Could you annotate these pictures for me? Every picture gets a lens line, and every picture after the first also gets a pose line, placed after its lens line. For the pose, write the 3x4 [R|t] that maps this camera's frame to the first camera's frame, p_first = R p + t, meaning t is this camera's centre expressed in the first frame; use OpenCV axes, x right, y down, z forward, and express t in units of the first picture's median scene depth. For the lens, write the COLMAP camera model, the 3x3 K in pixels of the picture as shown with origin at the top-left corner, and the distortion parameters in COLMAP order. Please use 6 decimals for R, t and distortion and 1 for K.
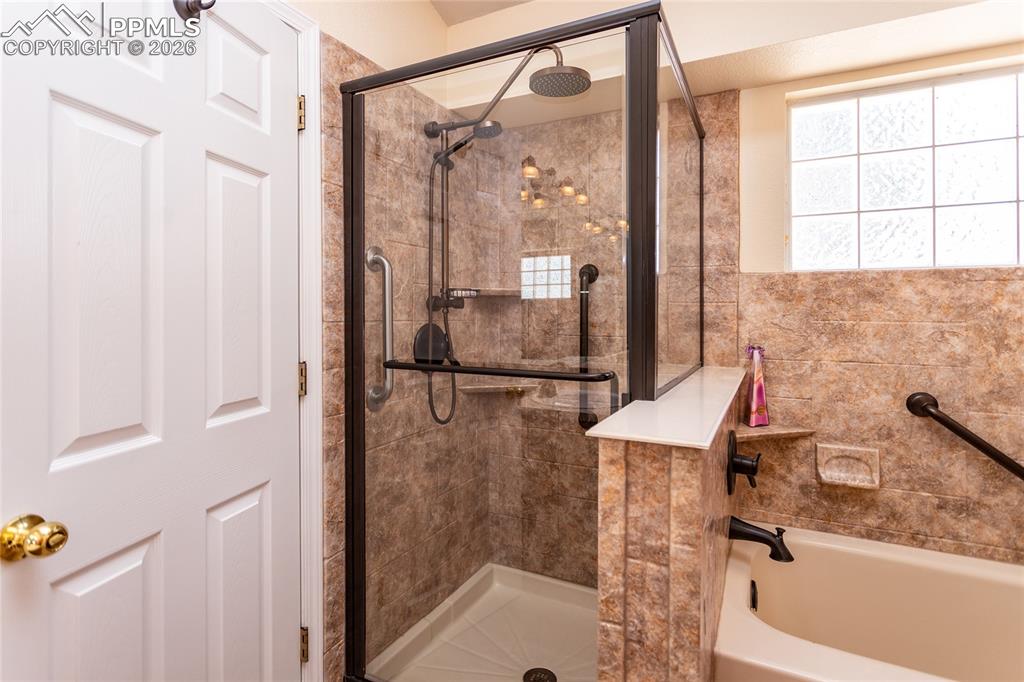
lens RADIAL K [[542.7, 0, 522.0], [0, 542.7, 338.4], [0, 0, 1]] dist [0.001659, 0.000747]
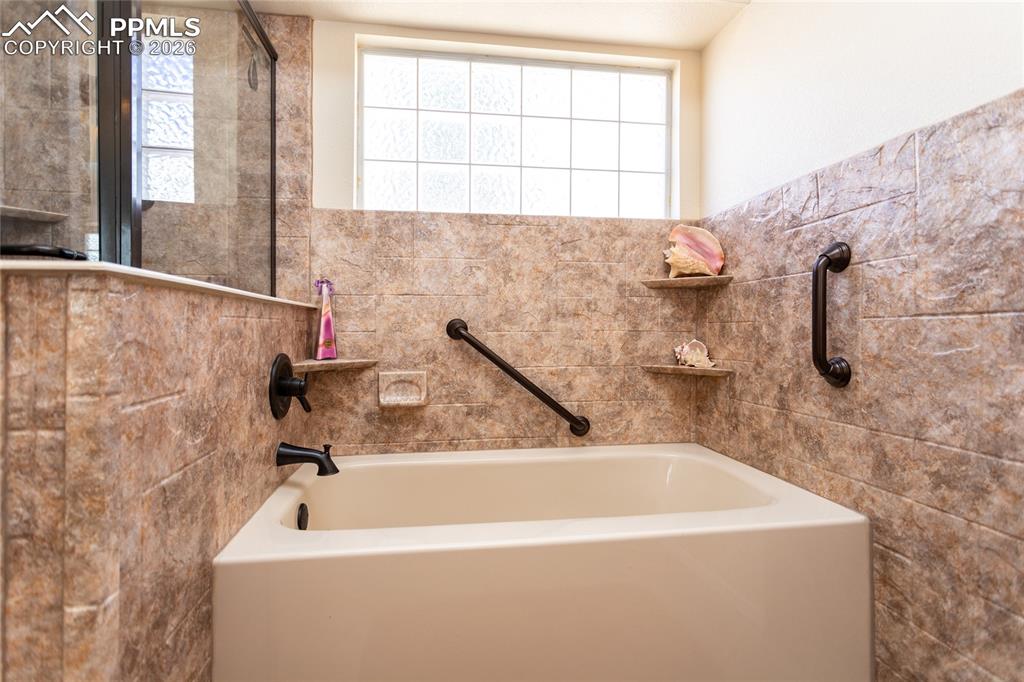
lens RADIAL K [[542.7, 0, 522.0], [0, 542.7, 338.4], [0, 0, 1]] dist [0.001659, 0.000747]
pose [[0.796513, -0.005555, 0.604596, 0.140482], [-0.009829, 0.999707, 0.022134, 0.114742], [-0.604541, -0.023572, 0.796225, -0.016399]]
